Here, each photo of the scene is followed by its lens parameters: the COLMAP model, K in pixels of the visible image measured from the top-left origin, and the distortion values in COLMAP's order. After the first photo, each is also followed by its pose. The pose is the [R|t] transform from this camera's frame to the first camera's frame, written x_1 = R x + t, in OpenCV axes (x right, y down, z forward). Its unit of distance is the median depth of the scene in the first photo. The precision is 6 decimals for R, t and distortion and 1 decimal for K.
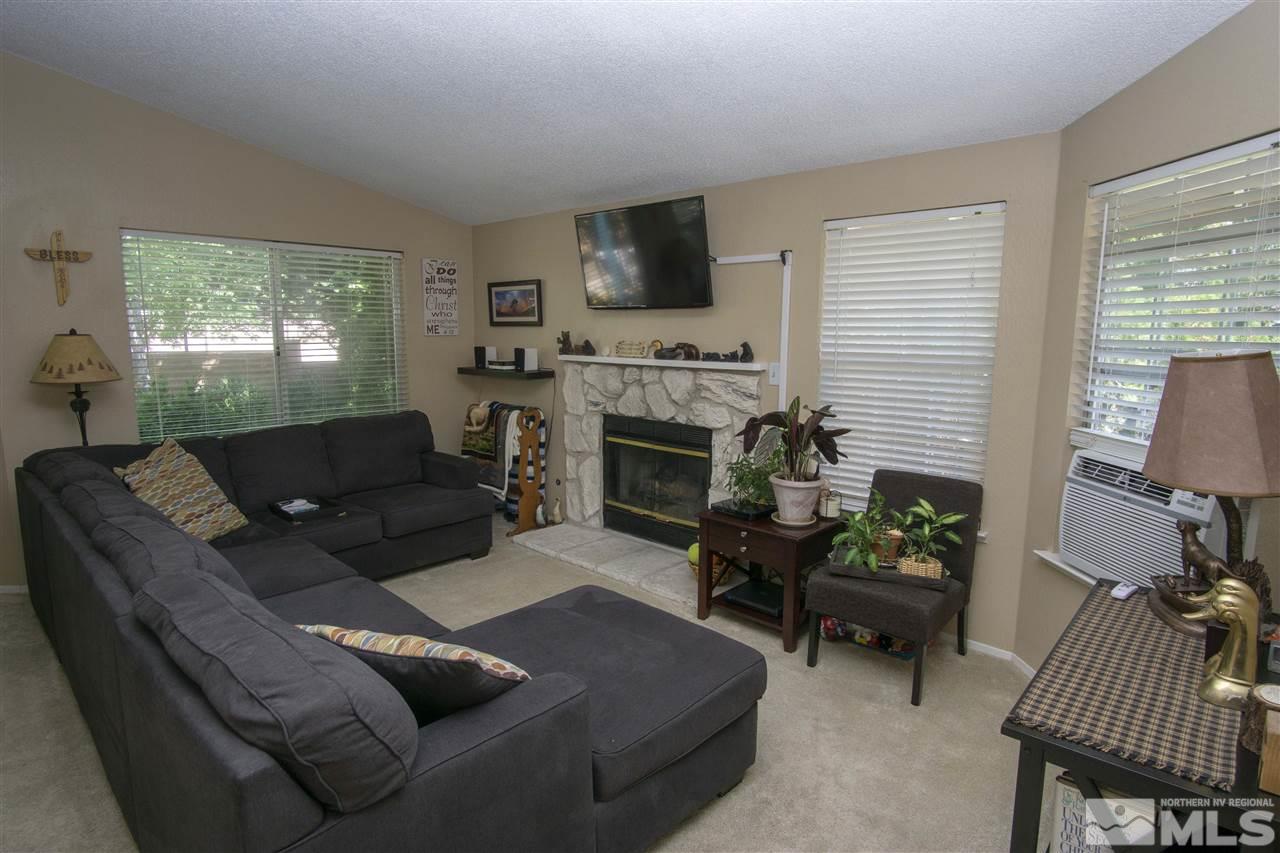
lens RADIAL K [[703.4, 0, 640.0], [0, 703.4, 426.5], [0, 0, 1]] dist [-0.000770, 0.000102]
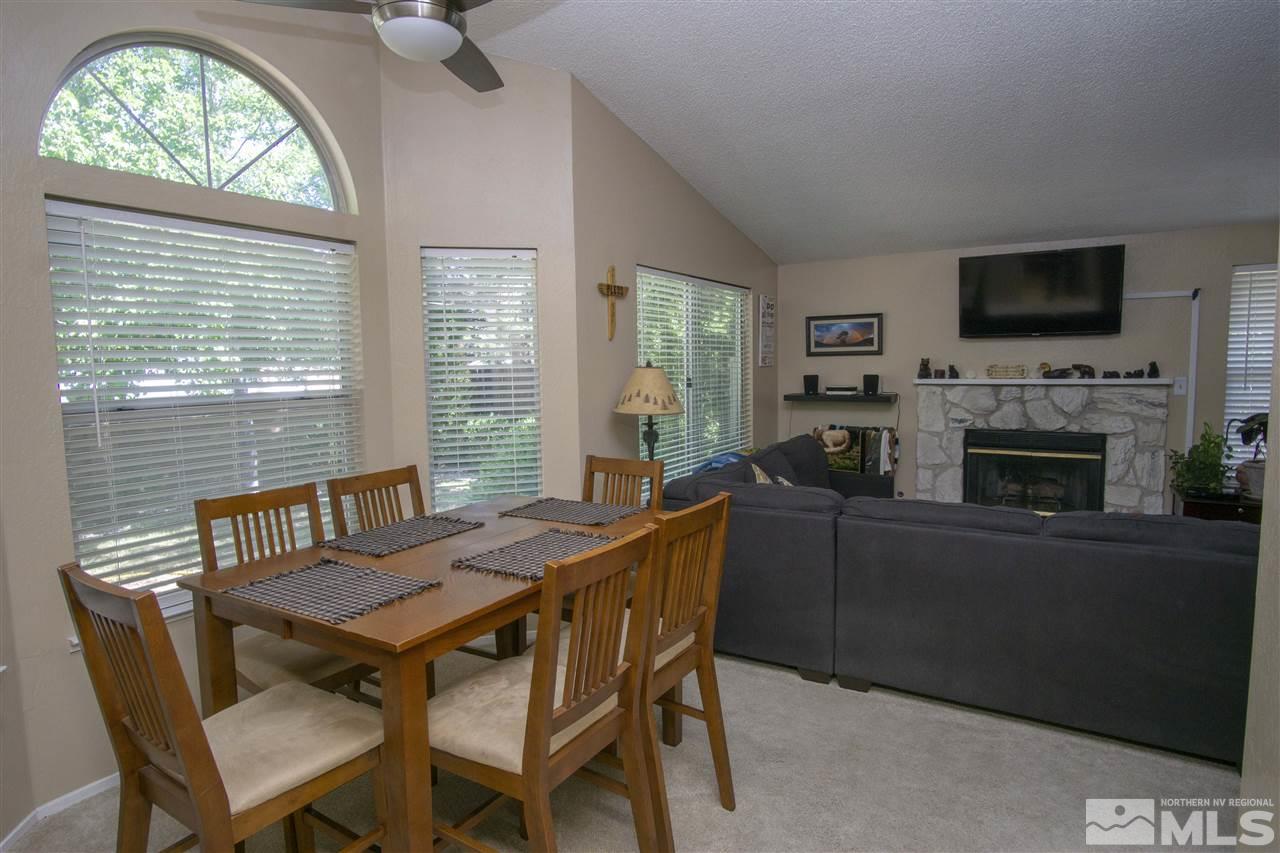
lens RADIAL K [[698.9, 0, 640.0], [0, 698.9, 426.5], [0, 0, 1]] dist [-0.017627, 0.000150]
pose [[0.974277, -0.041796, 0.221442, -0.893381], [0.053336, 0.997498, -0.046390, 0.002133], [-0.218949, 0.057008, 0.974070, 0.016703]]
